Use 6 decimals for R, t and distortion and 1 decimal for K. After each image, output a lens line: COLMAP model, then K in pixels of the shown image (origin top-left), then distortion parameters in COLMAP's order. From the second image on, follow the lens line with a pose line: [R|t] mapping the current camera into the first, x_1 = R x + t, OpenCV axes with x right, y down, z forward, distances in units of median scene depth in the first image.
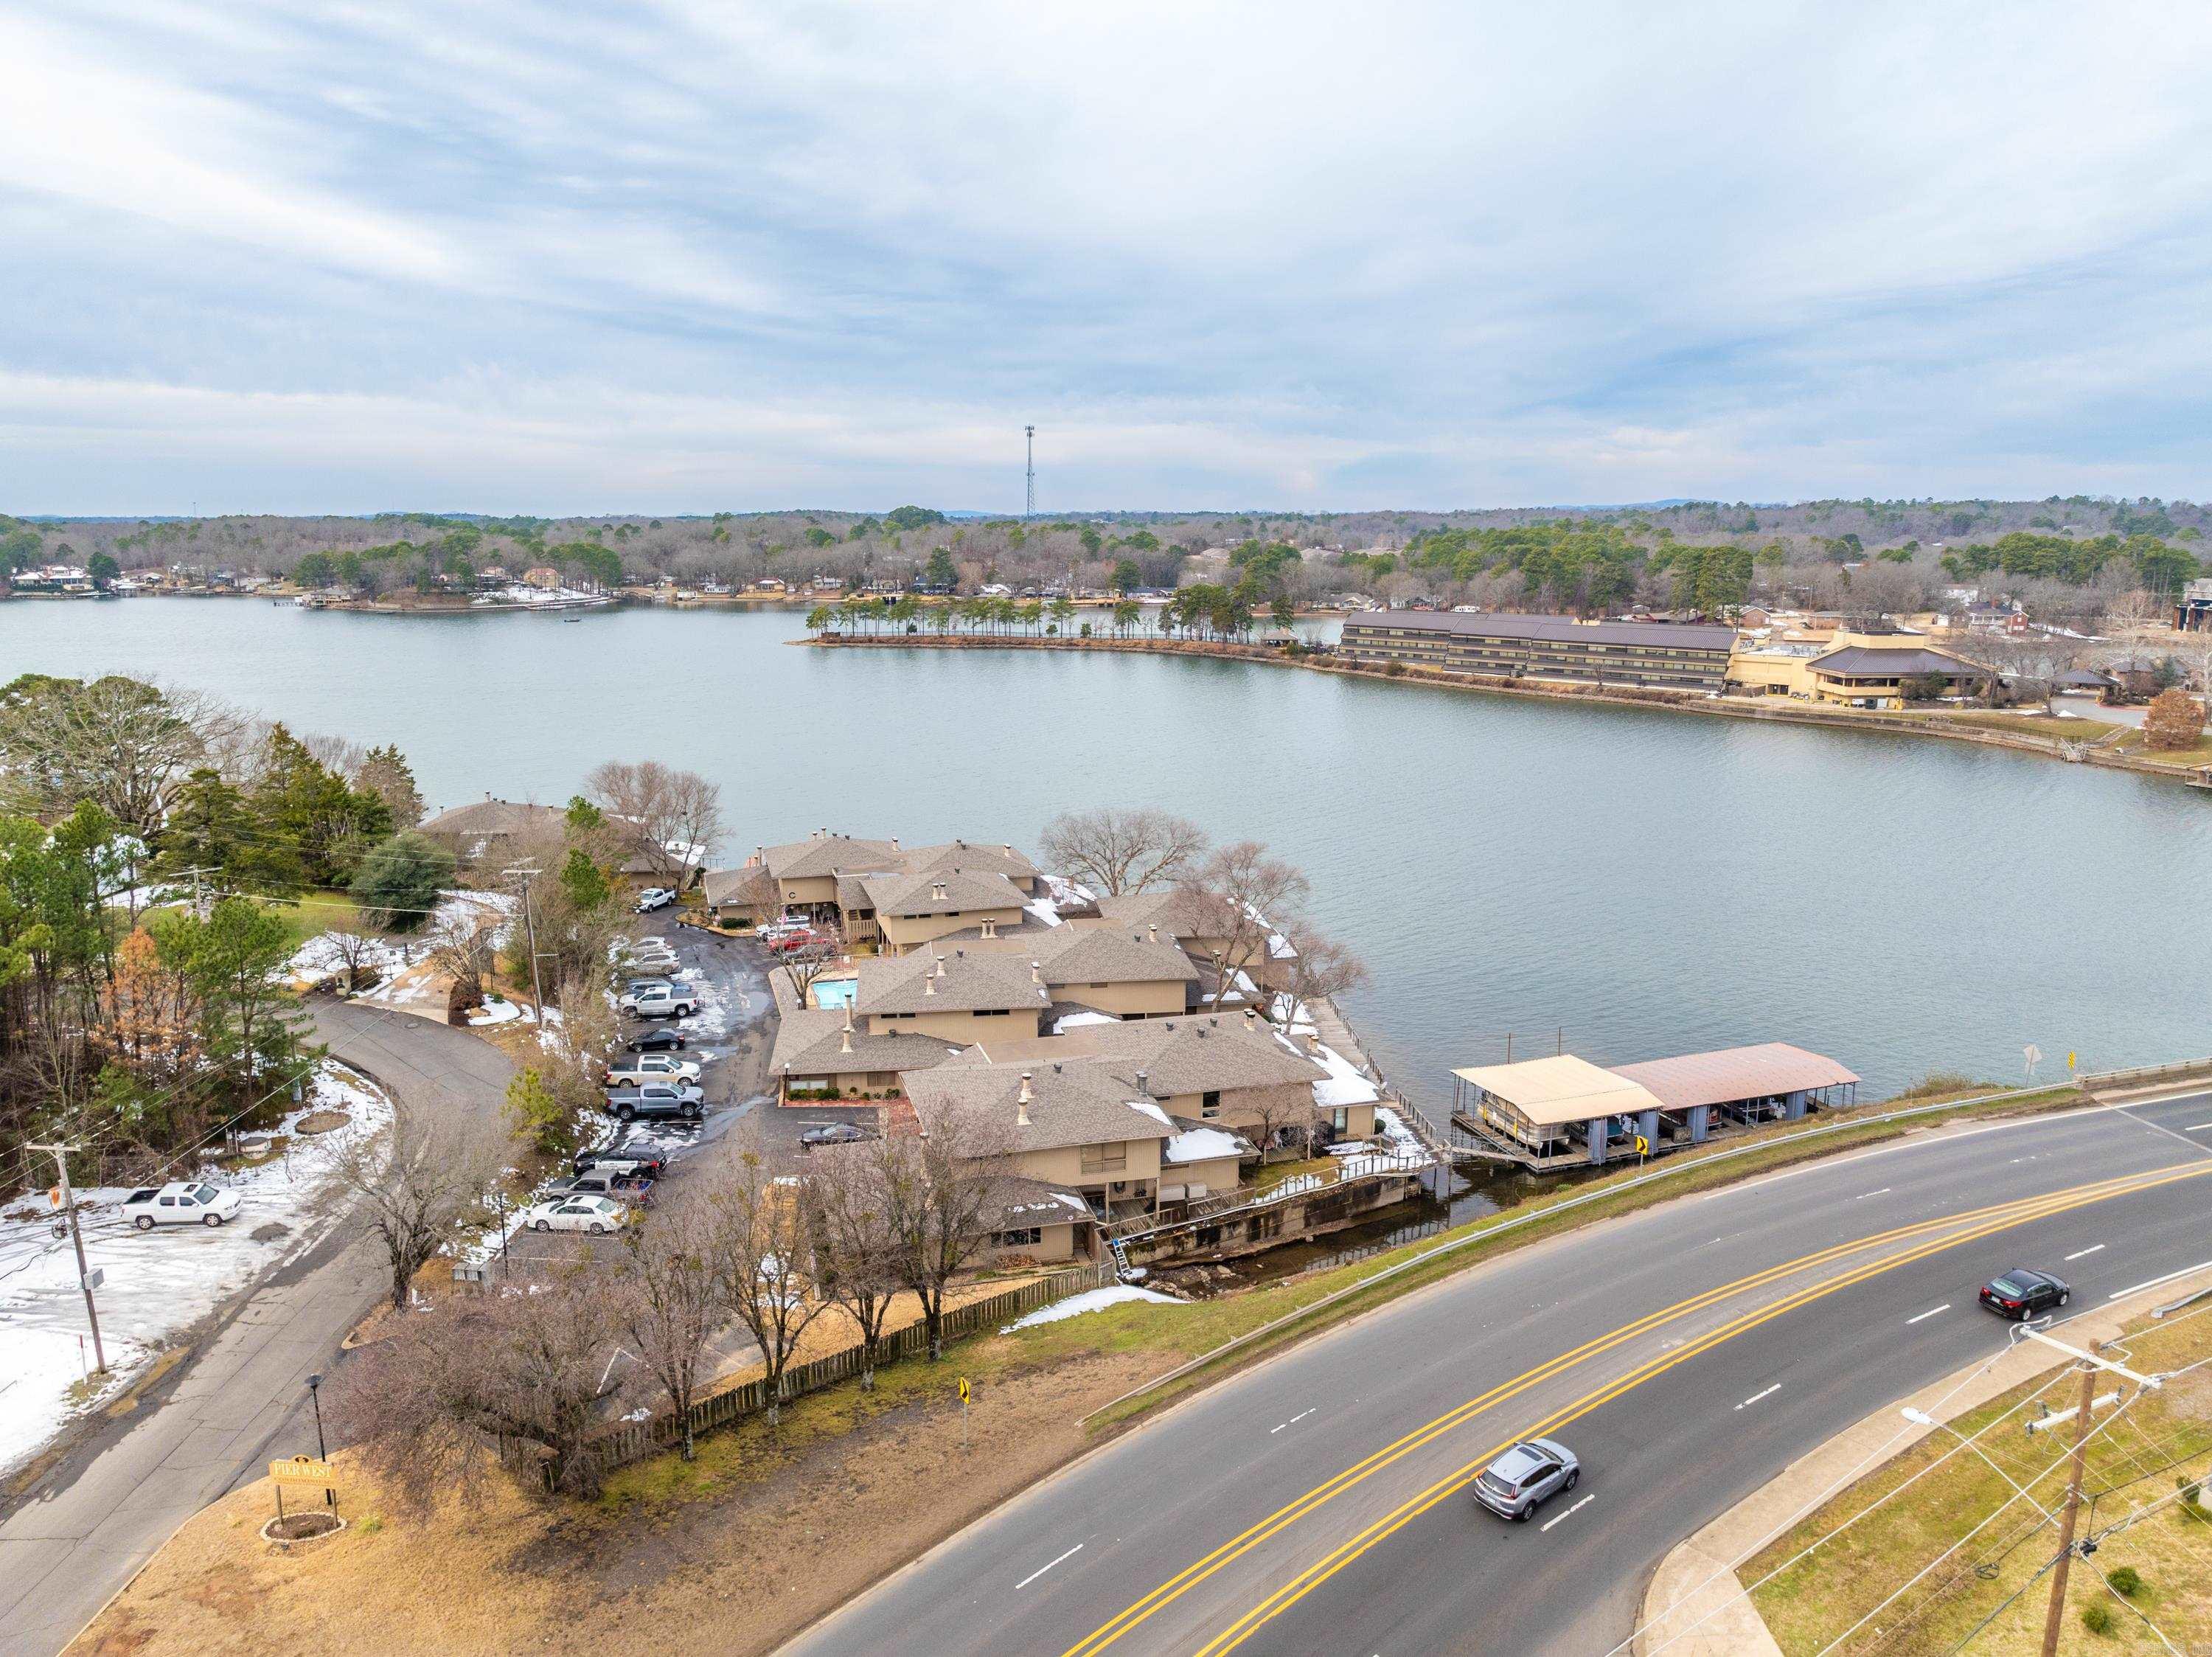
lens RADIAL K [[1545.9, 0, 1106.0], [0, 1545.9, 828.5], [0, 0, 1]] dist [-0.030150, 0.019198]
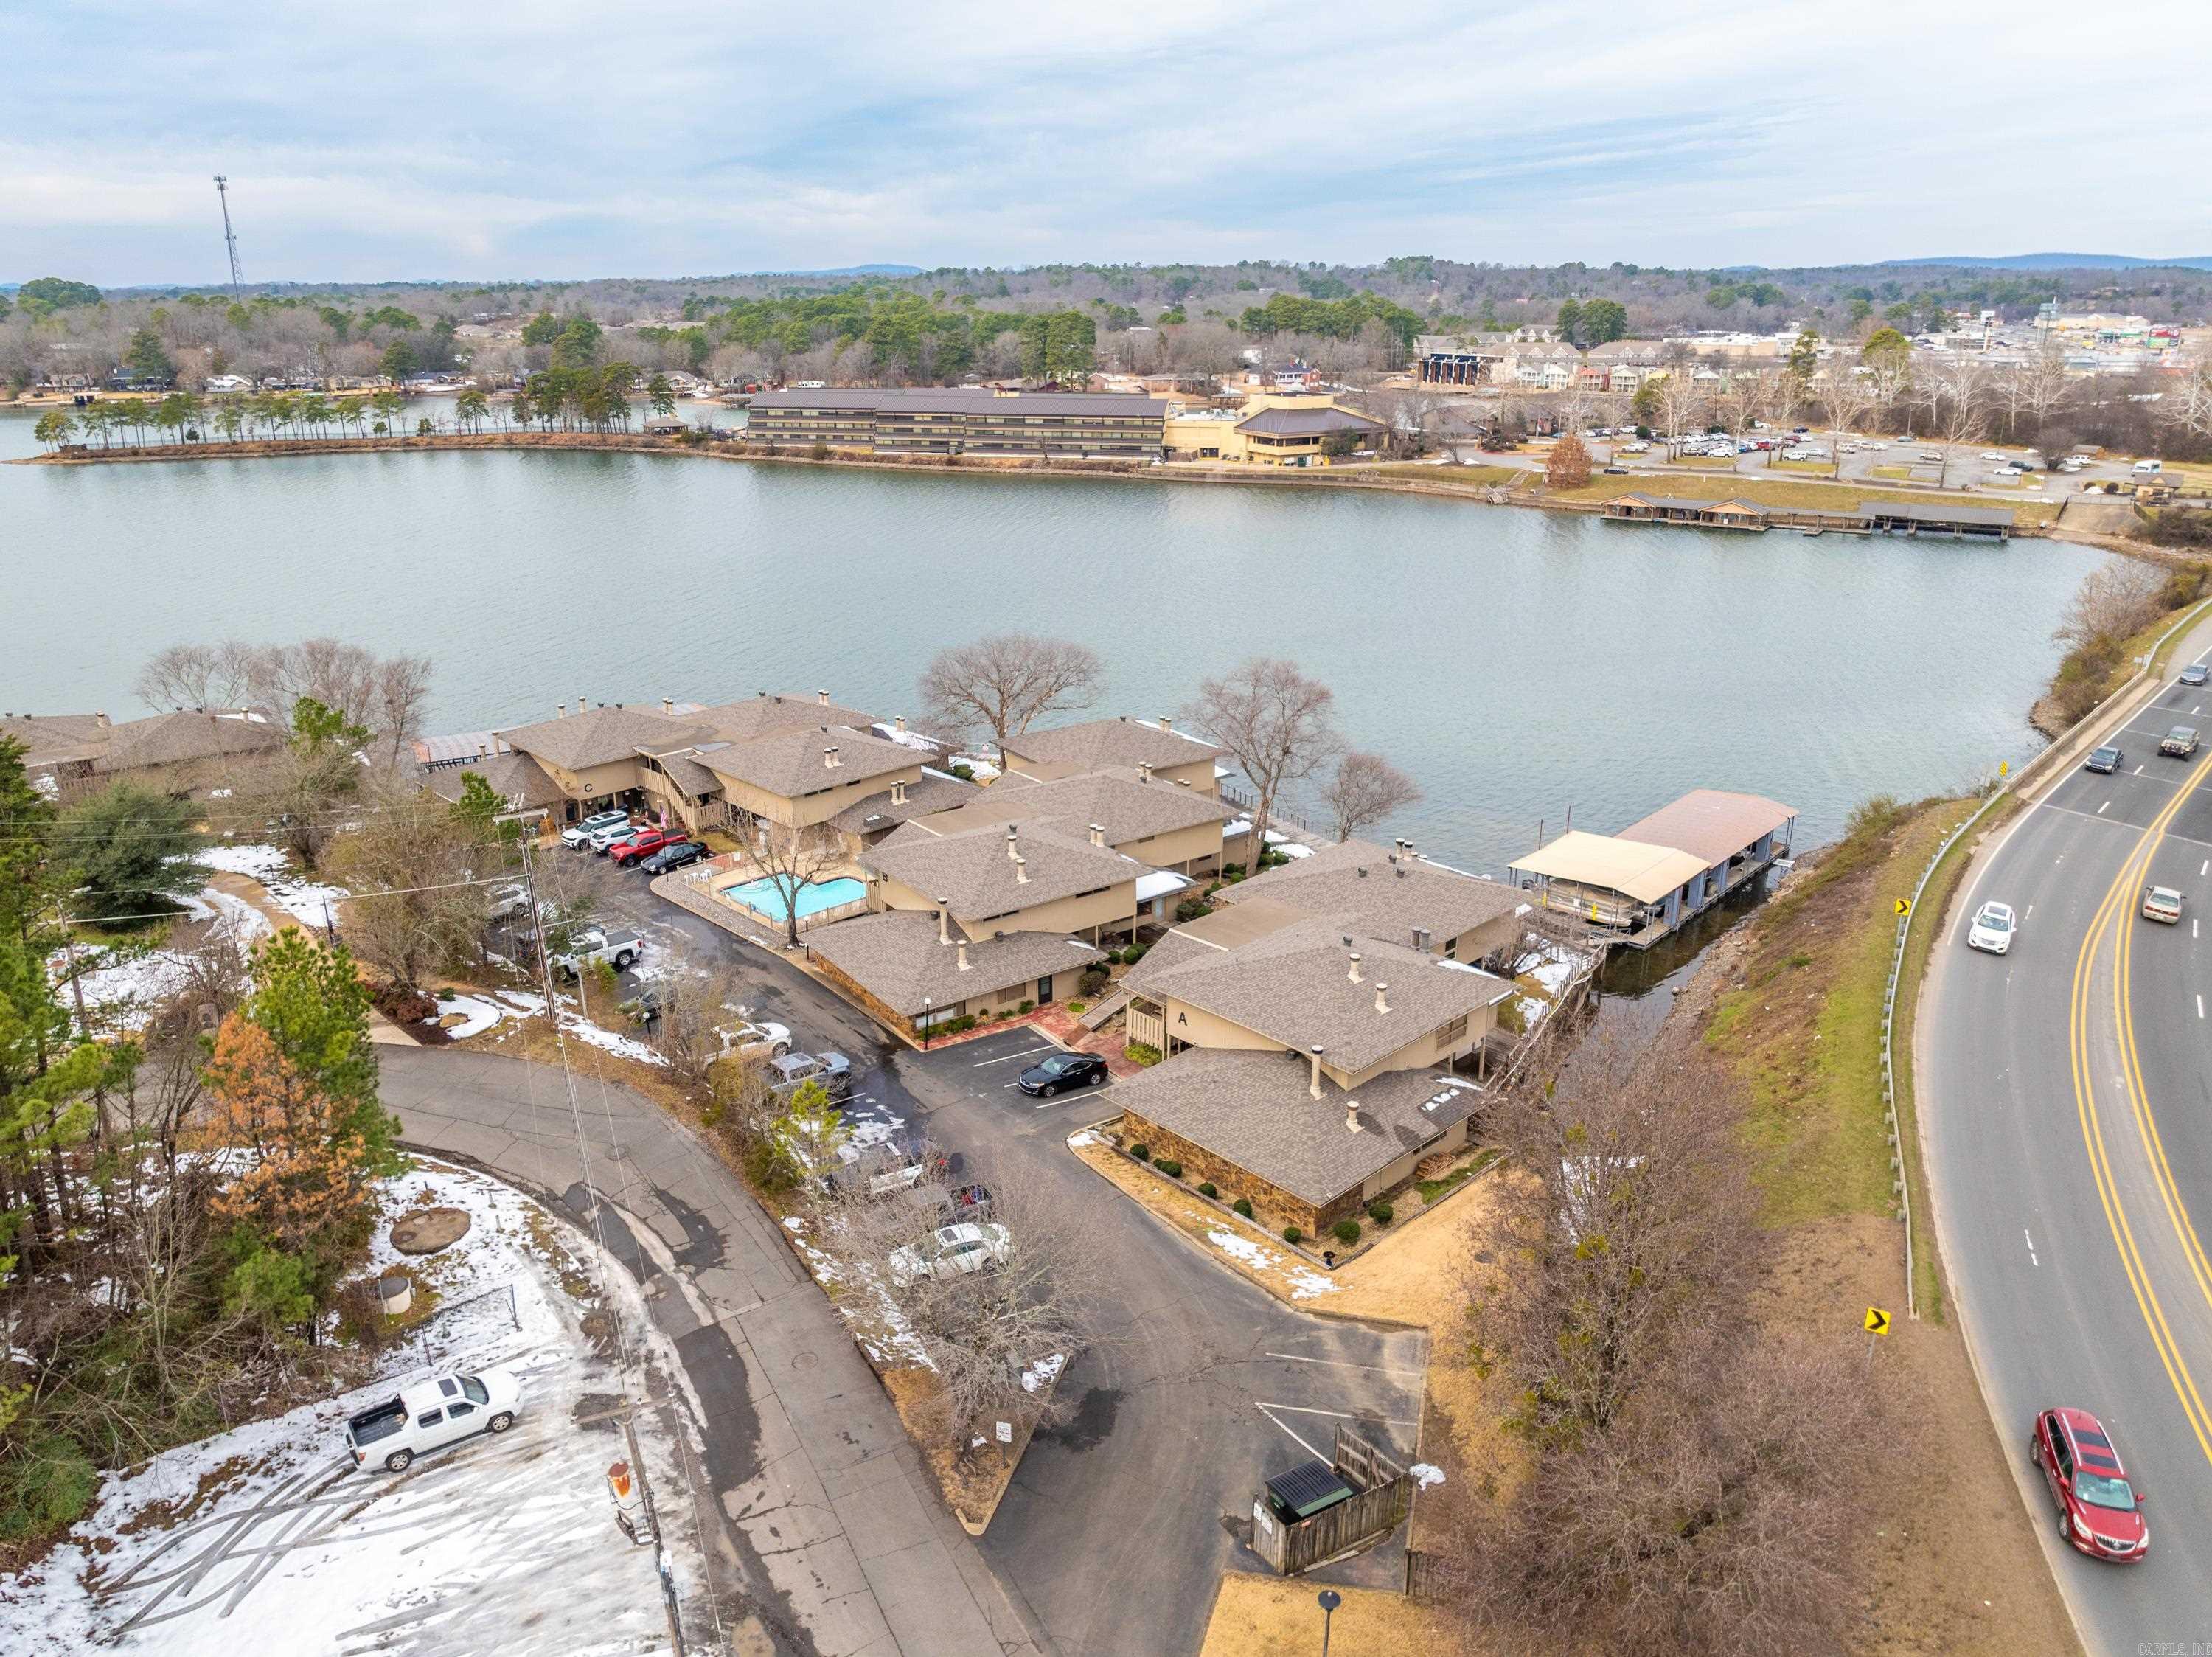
lens RADIAL K [[1545.9, 0, 1106.0], [0, 1545.9, 828.5], [0, 0, 1]] dist [-0.030150, 0.019198]
pose [[0.881804, -0.160697, 0.443394, -0.118691], [0.097015, 0.981859, 0.162912, -0.014524], [-0.461530, -0.100640, 0.881397, 0.064735]]
